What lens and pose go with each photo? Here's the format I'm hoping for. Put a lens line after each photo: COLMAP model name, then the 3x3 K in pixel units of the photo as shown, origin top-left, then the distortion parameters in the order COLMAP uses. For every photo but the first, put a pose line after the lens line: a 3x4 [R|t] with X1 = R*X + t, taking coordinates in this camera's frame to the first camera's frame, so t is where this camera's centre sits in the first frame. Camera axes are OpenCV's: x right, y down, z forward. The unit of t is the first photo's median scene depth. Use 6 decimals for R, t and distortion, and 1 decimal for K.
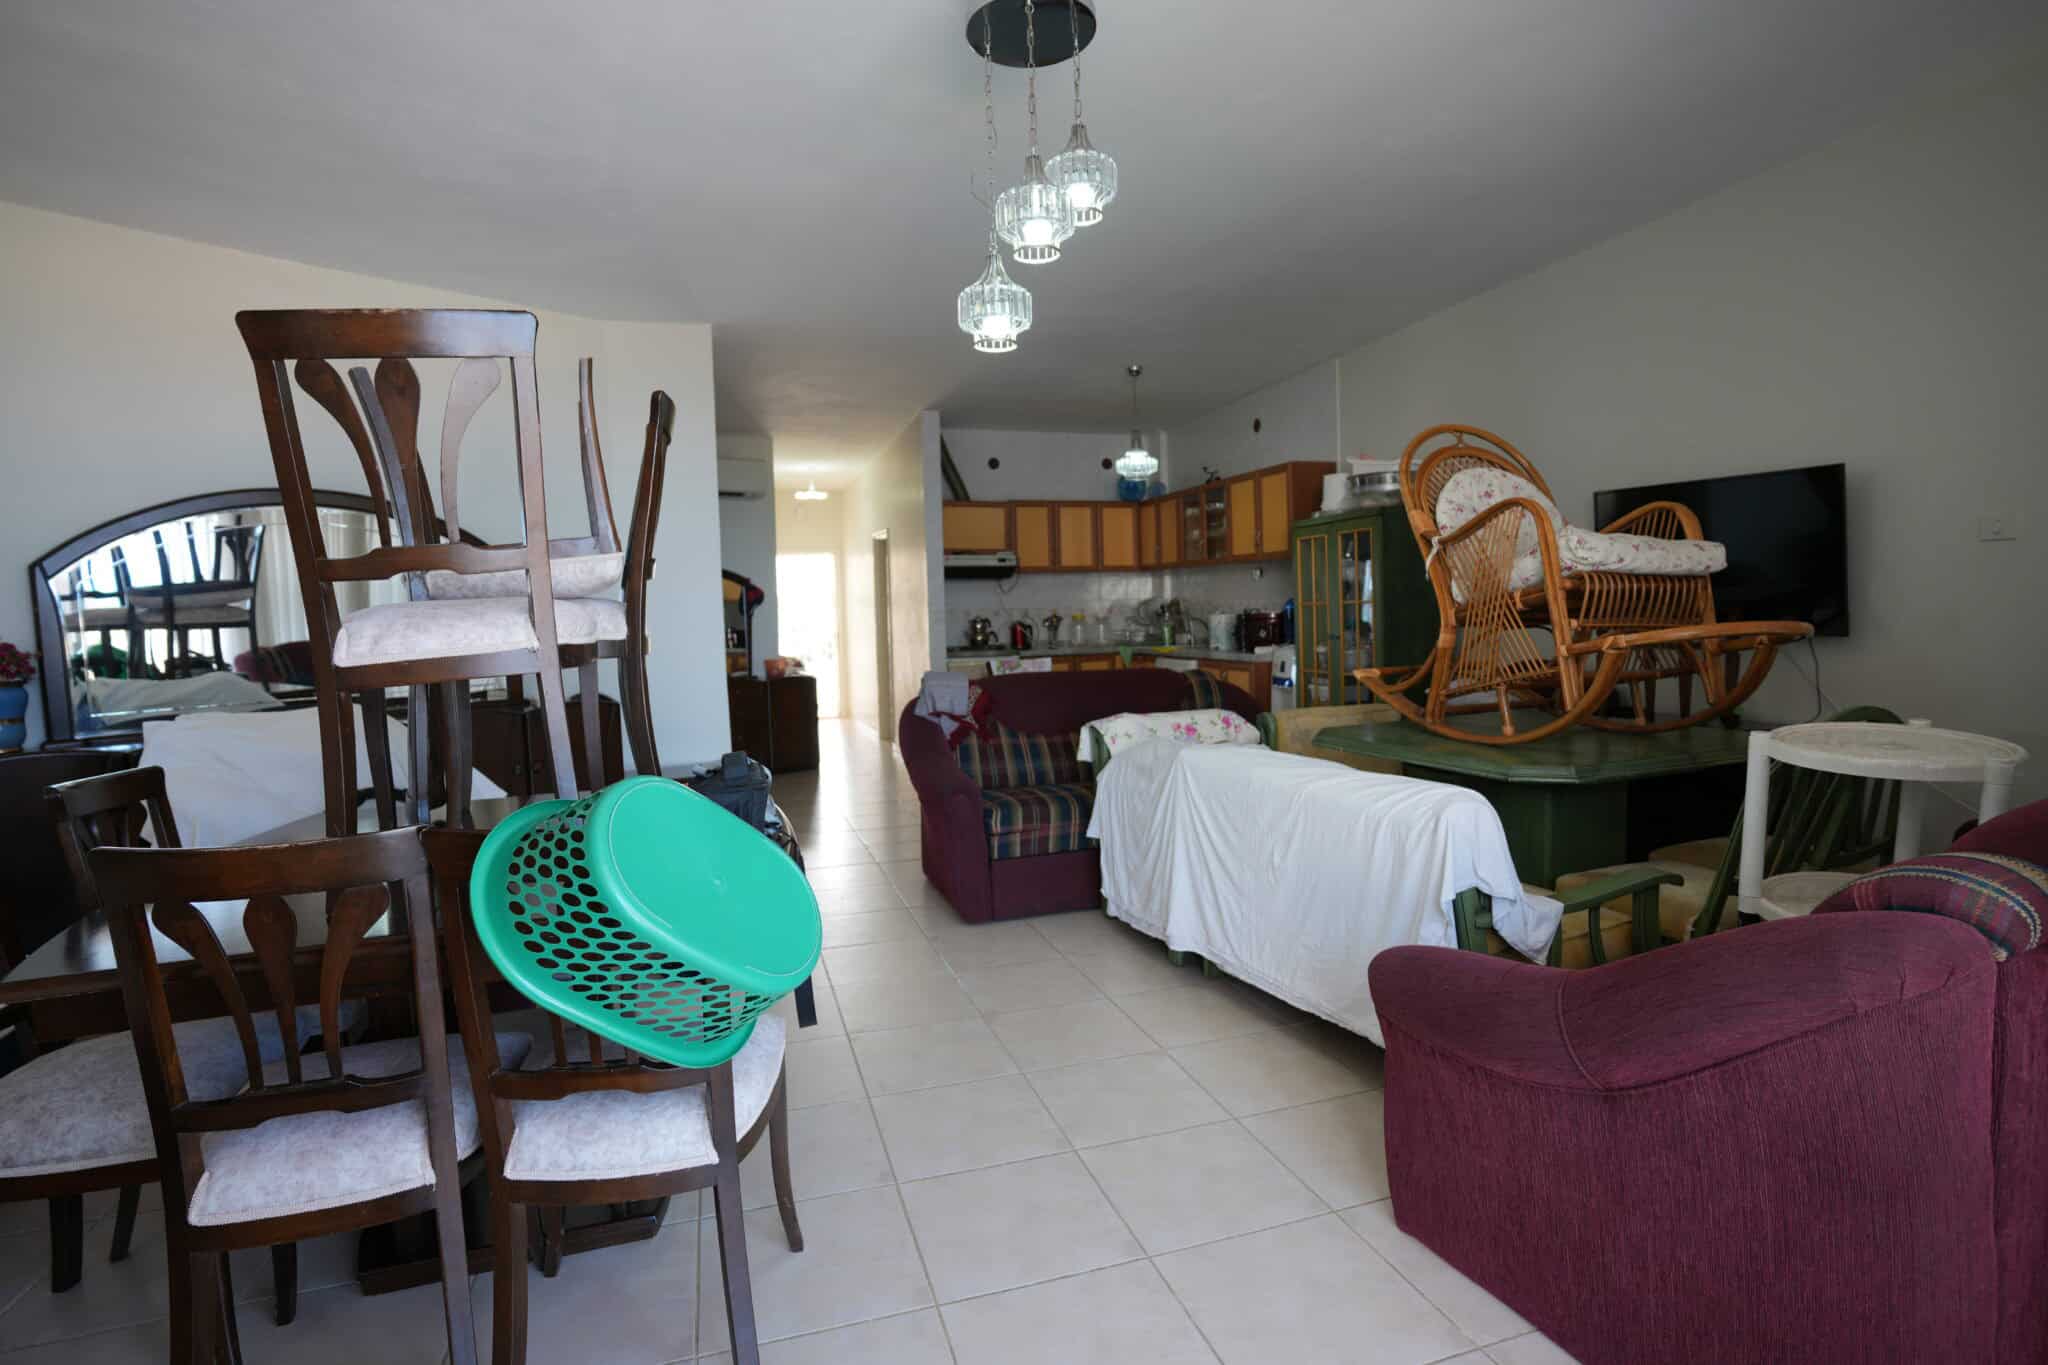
lens RADIAL K [[1002.2, 0, 1025.1], [0, 1002.2, 679.1], [0, 0, 1]] dist [-0.081915, 0.039496]
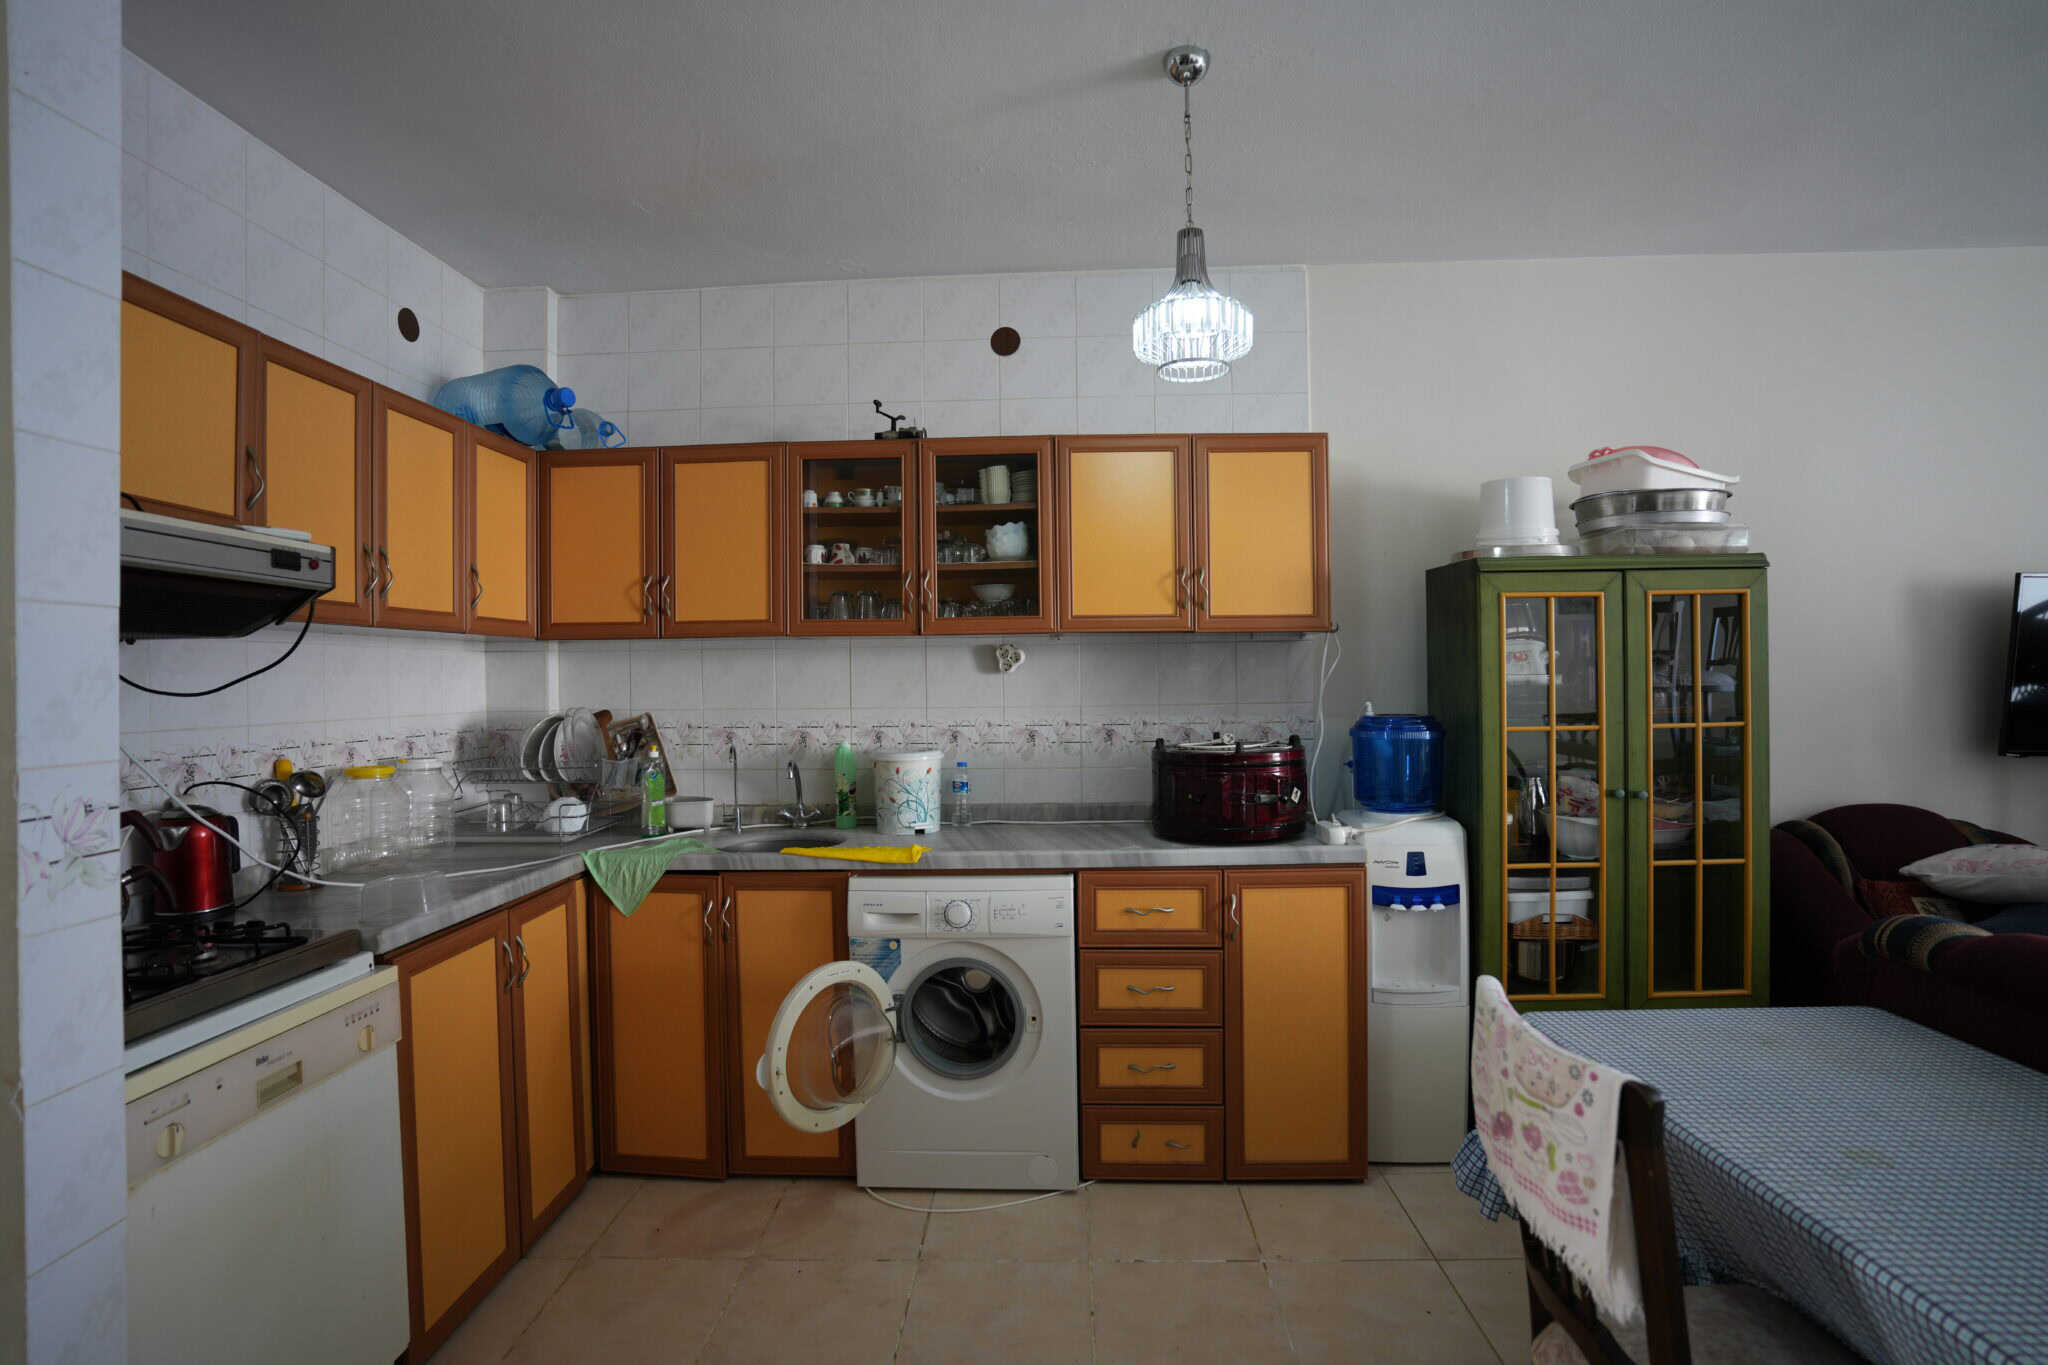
lens RADIAL K [[1002.2, 0, 1025.1], [0, 1002.2, 679.1], [0, 0, 1]] dist [-0.081915, 0.039496]
pose [[0.325390, 0.027858, 0.945169, -0.203421], [0.071341, 0.995994, -0.053917, -0.074464], [-0.942885, 0.084973, 0.322099, 0.876070]]
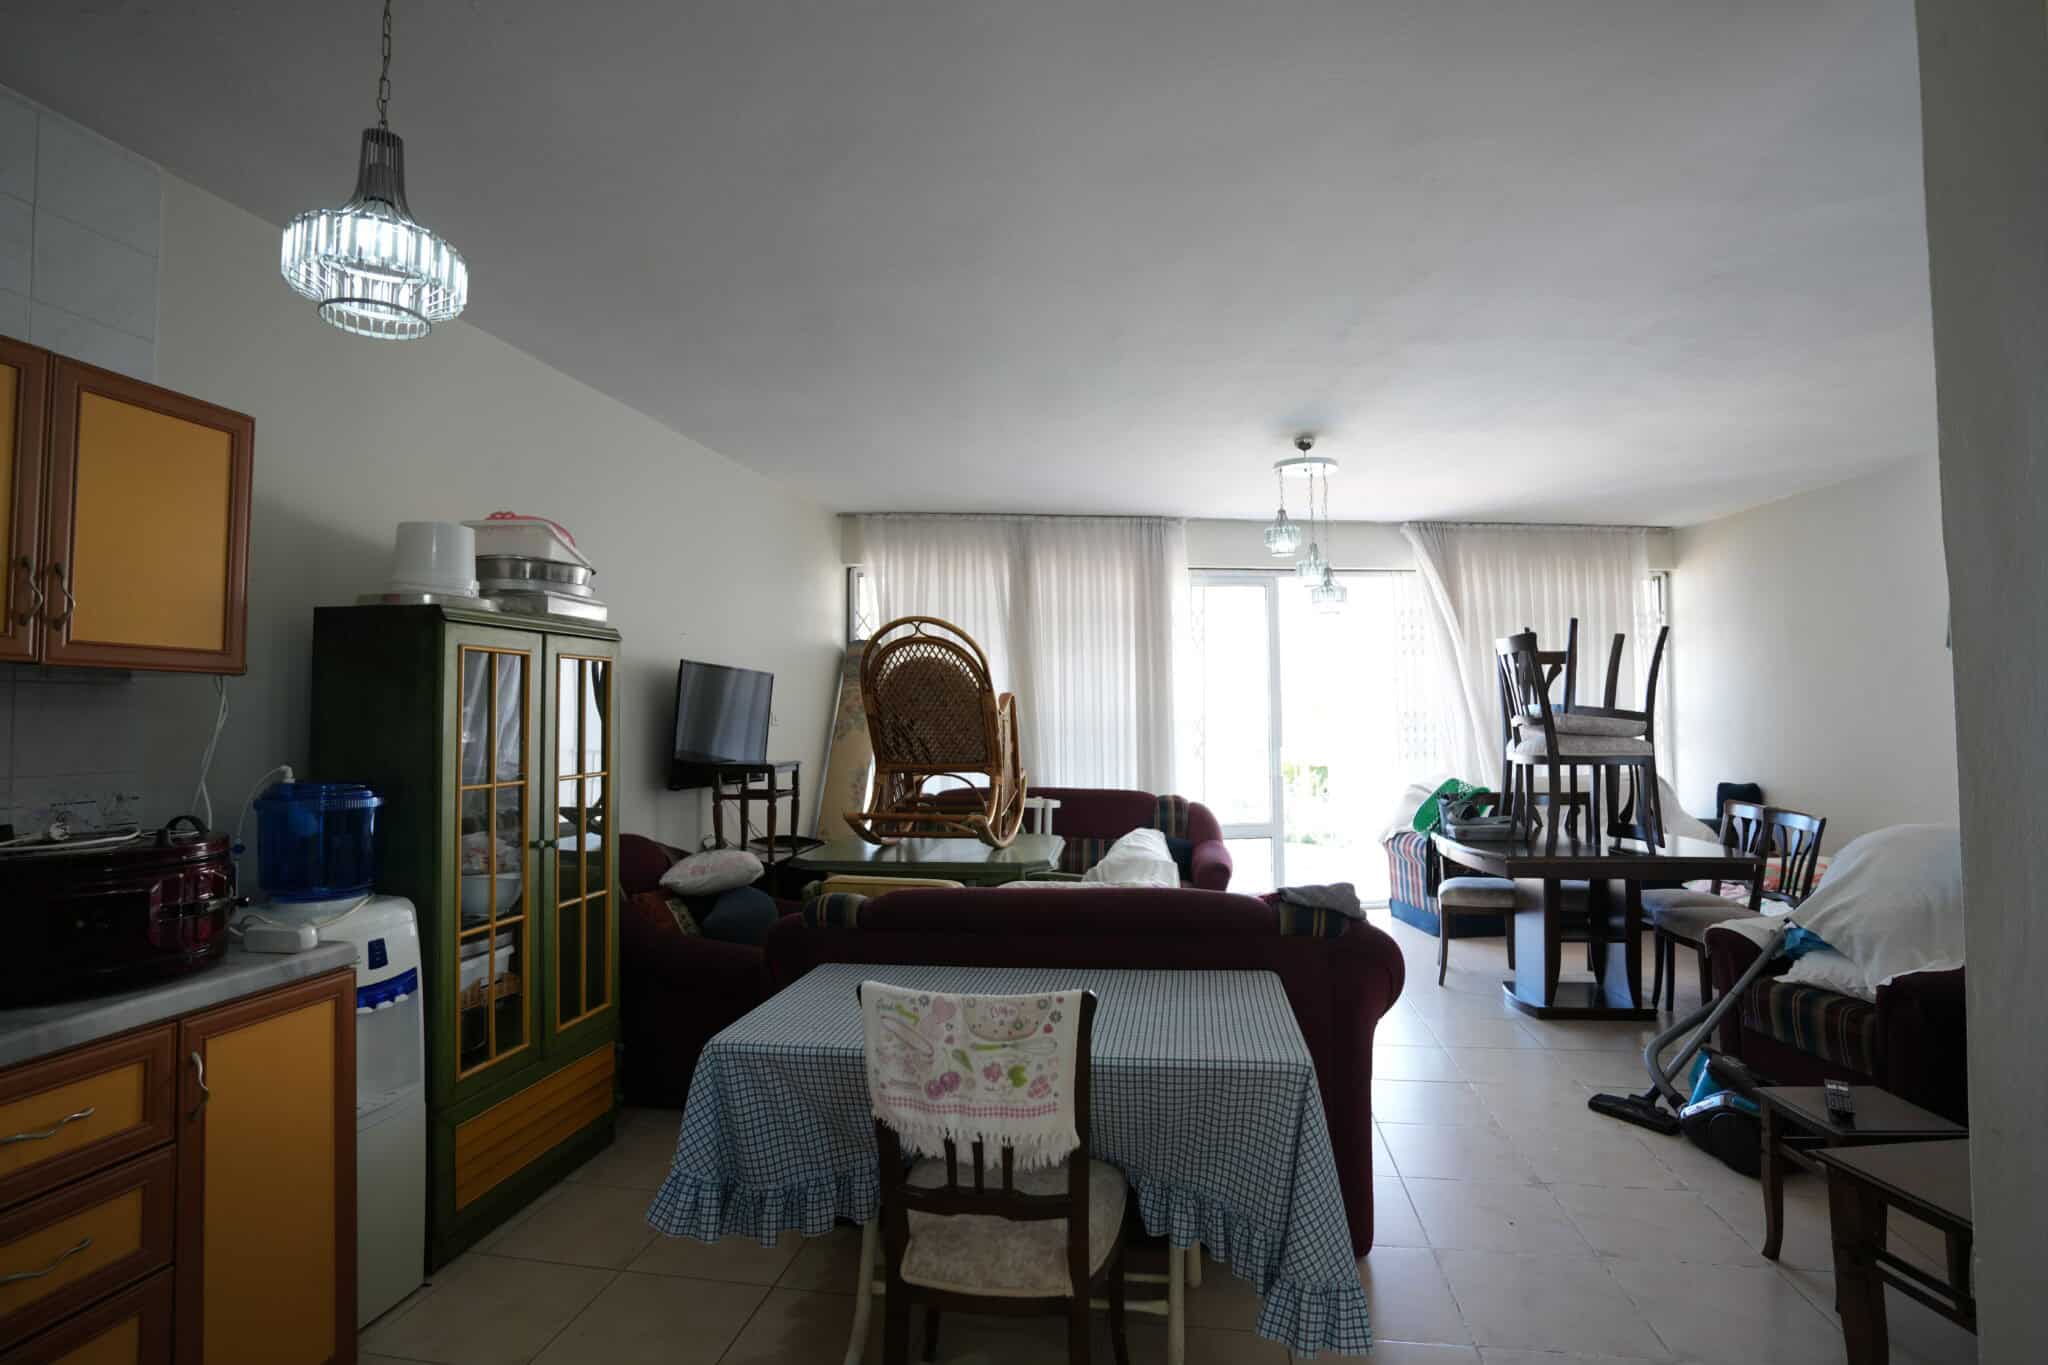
lens RADIAL K [[1002.2, 0, 1025.1], [0, 1002.2, 679.1], [0, 0, 1]] dist [-0.081915, 0.039496]
pose [[-0.885517, 0.064881, 0.460054, -0.128766], [0.078645, 0.996844, 0.010793, -0.090632], [-0.457902, 0.045739, -0.887825, 1.052369]]
